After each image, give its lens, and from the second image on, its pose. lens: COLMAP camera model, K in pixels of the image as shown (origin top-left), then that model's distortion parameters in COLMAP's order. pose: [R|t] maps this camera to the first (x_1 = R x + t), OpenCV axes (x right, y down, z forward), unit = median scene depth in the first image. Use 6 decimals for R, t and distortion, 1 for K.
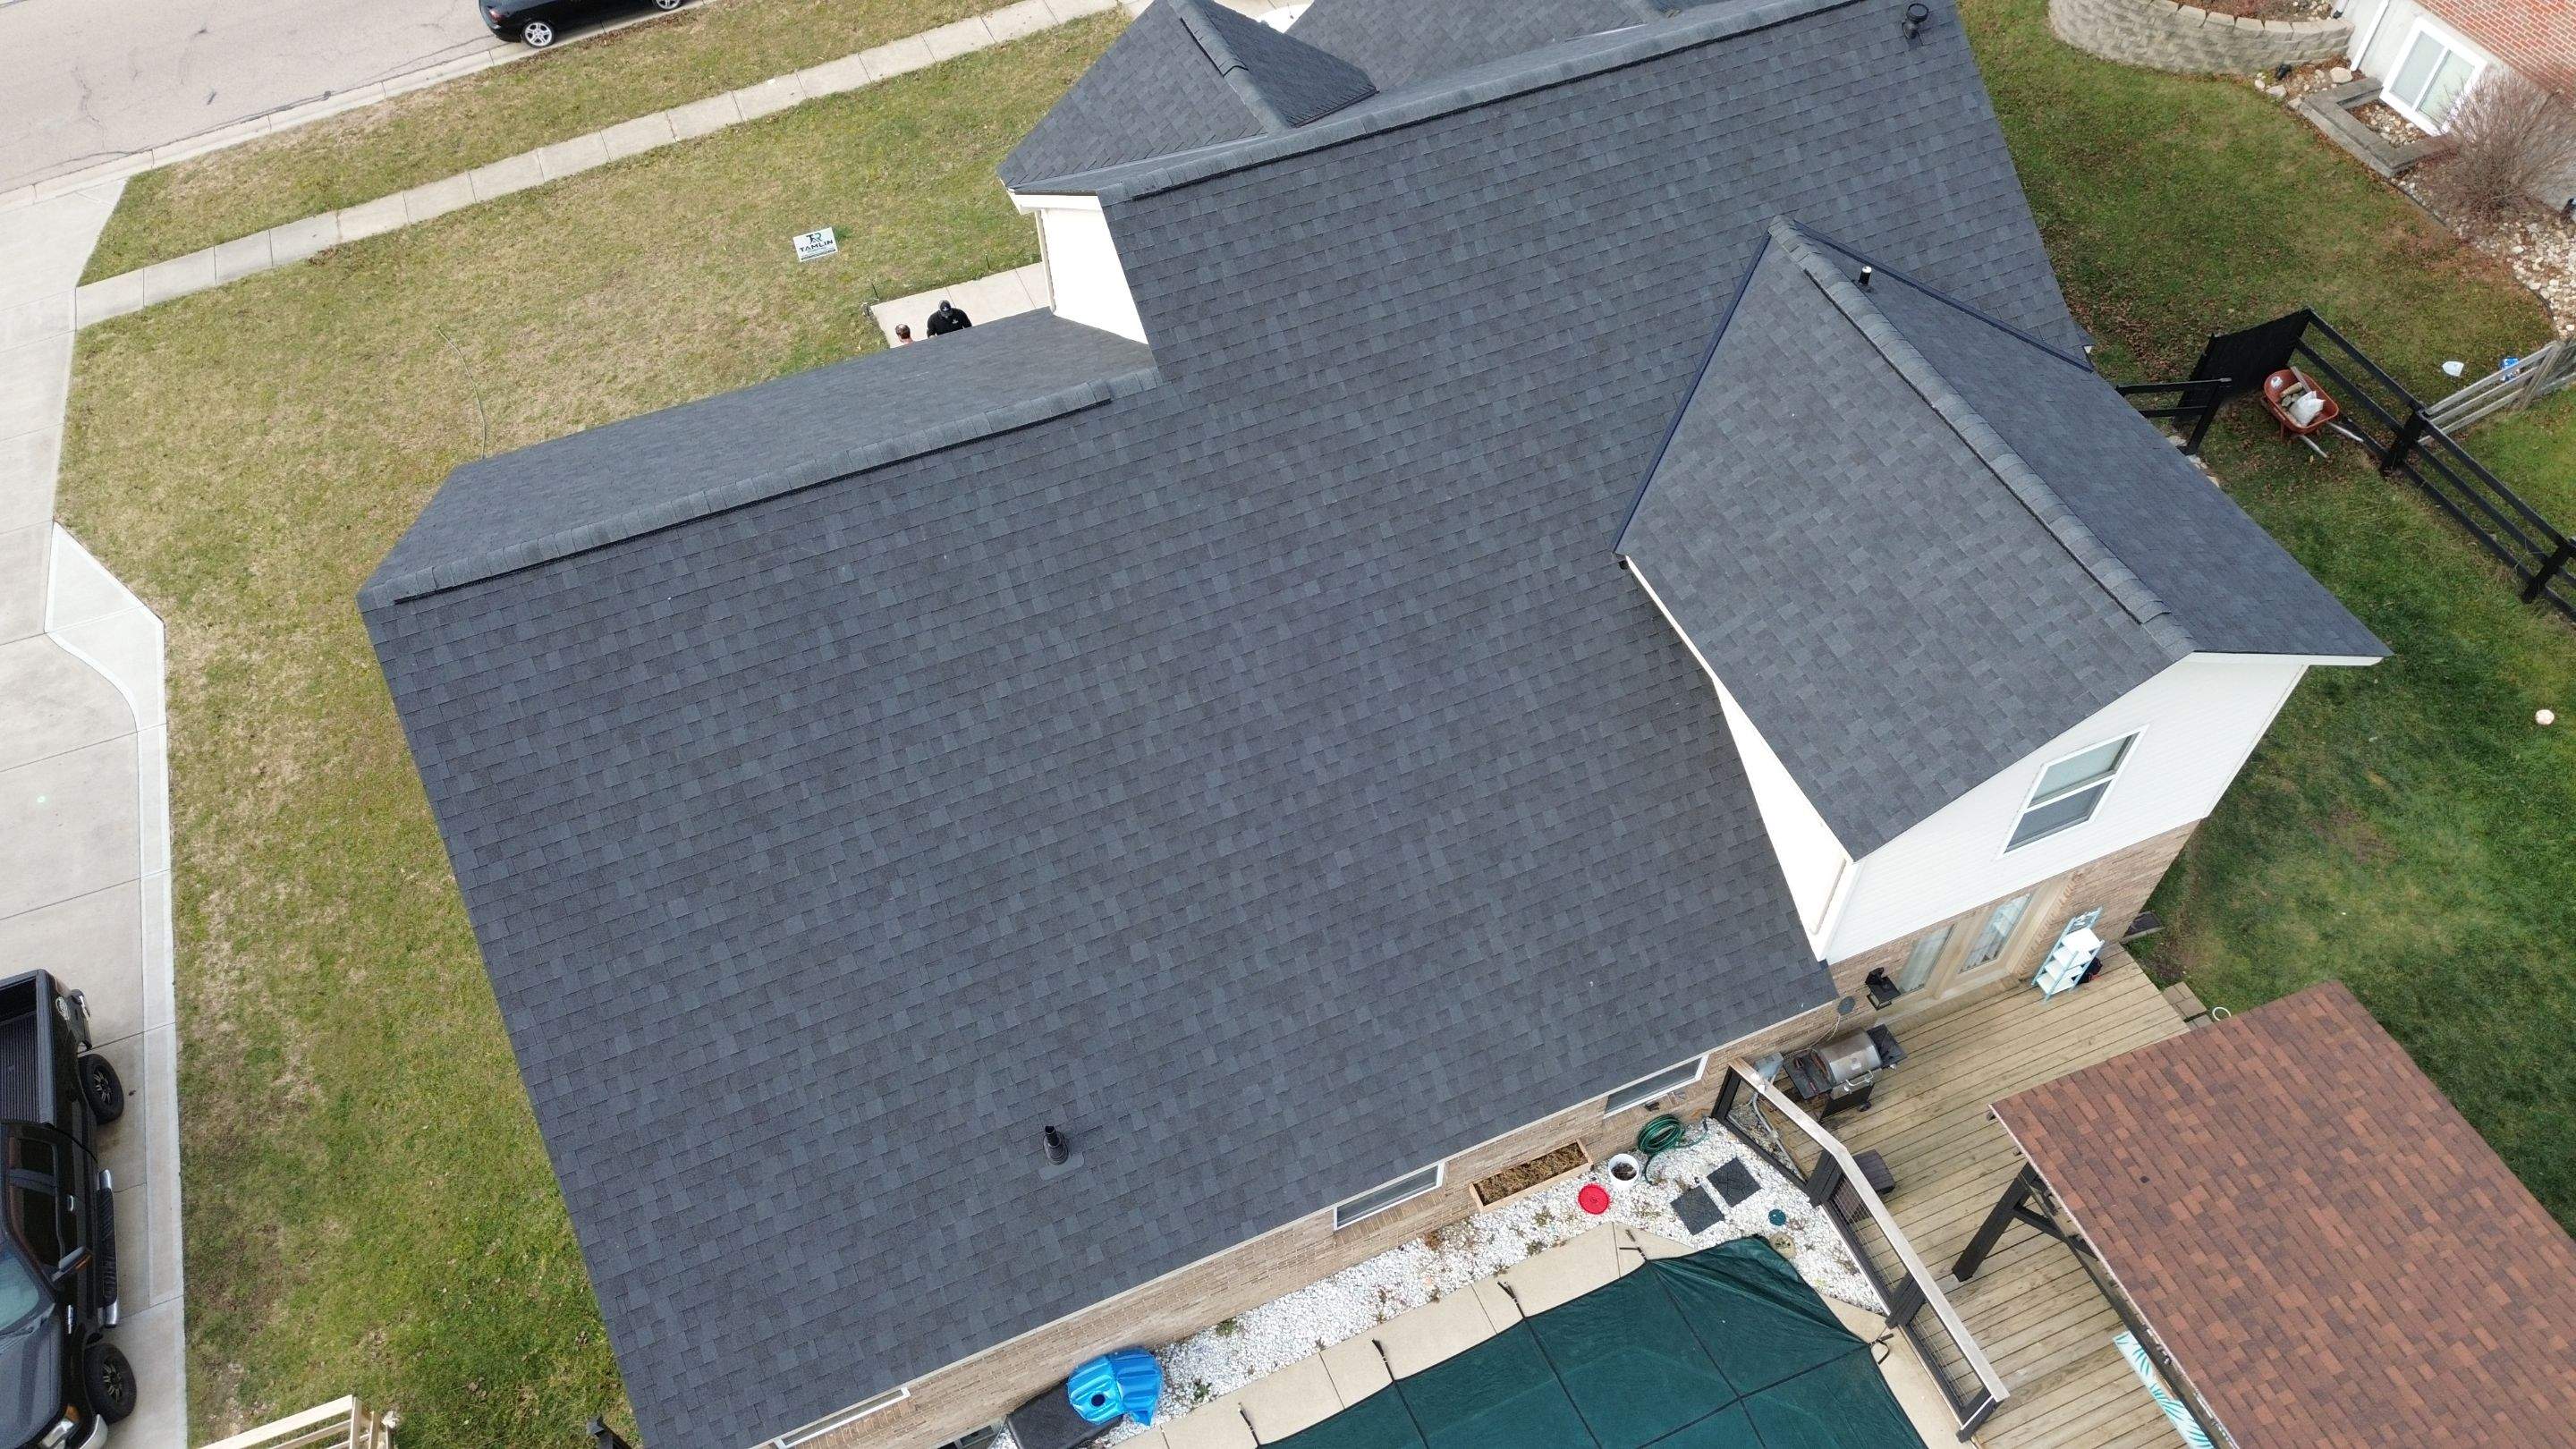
lens RADIAL K [[1808.8, 0, 1302.1], [0, 1808.8, 719.5], [0, 0, 1]] dist [0.084761, -0.083940]
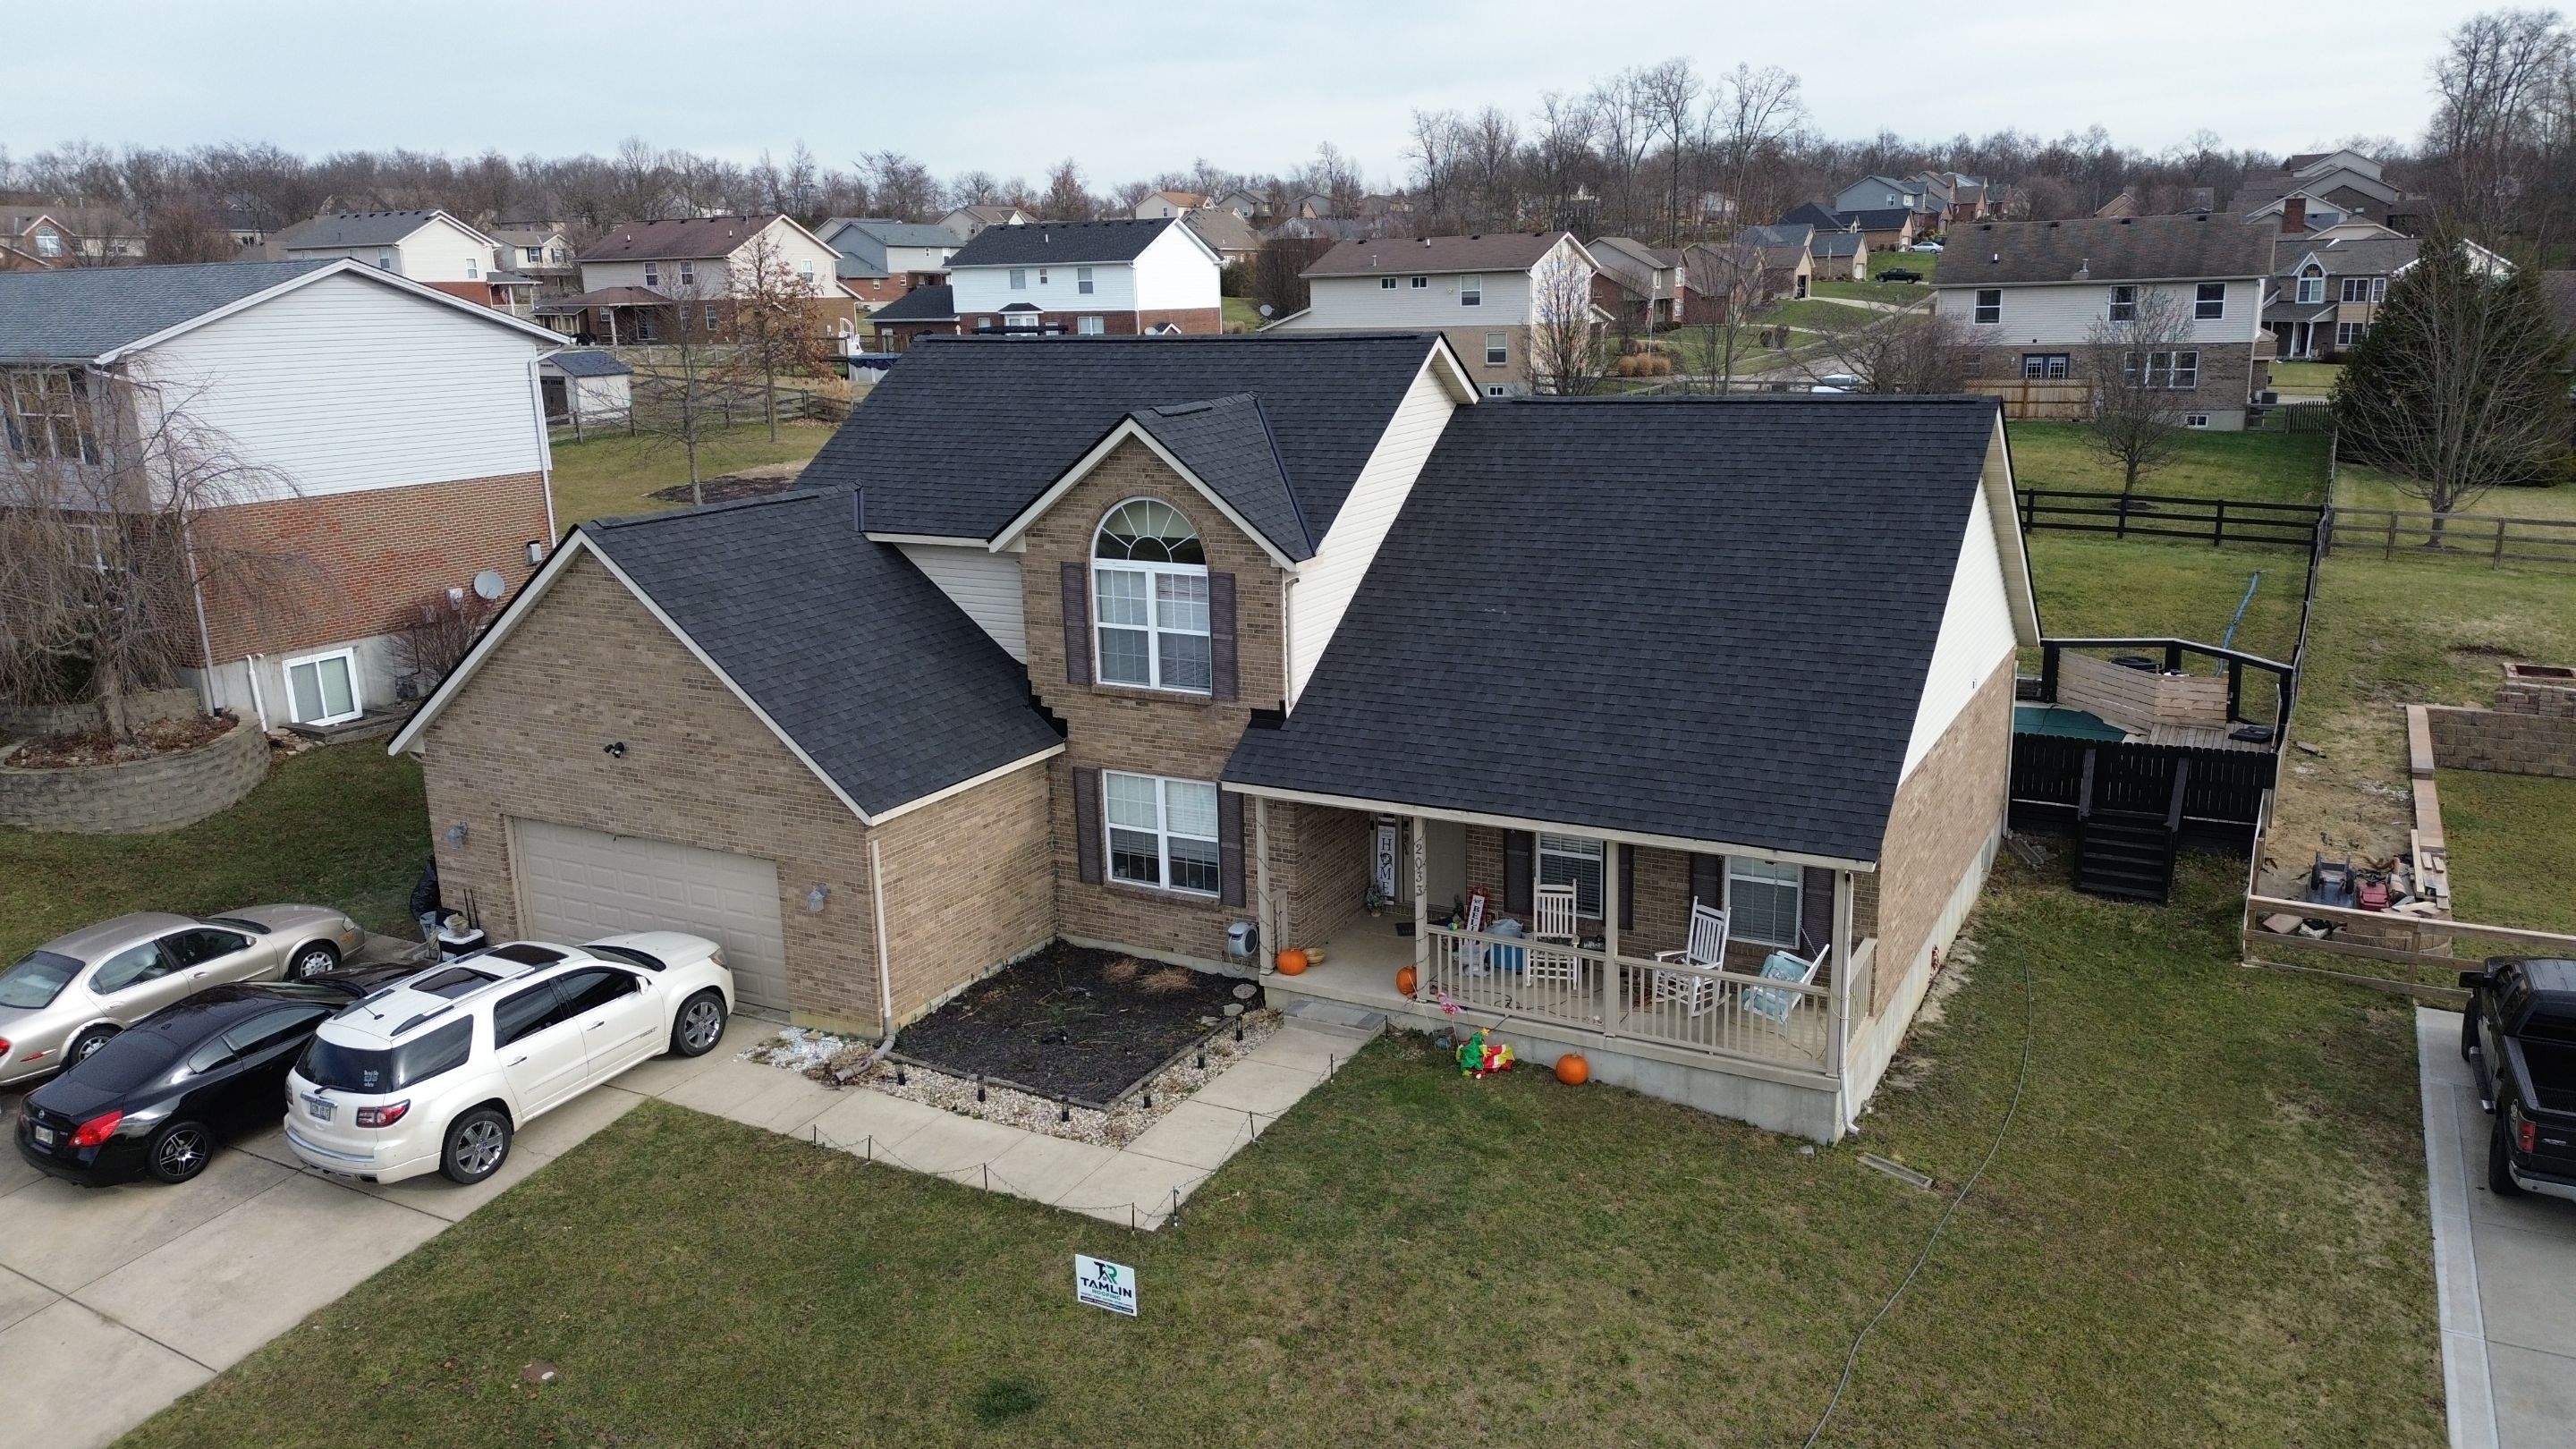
lens RADIAL K [[1808.8, 0, 1301.5], [0, 1808.8, 715.2], [0, 0, 1]] dist [0.084761, -0.083940]
pose [[-0.622132, -0.149487, 0.768509, -1.167148], [0.640536, 0.467246, 0.609421, -1.062389], [-0.450183, 0.871398, -0.194937, 1.535007]]
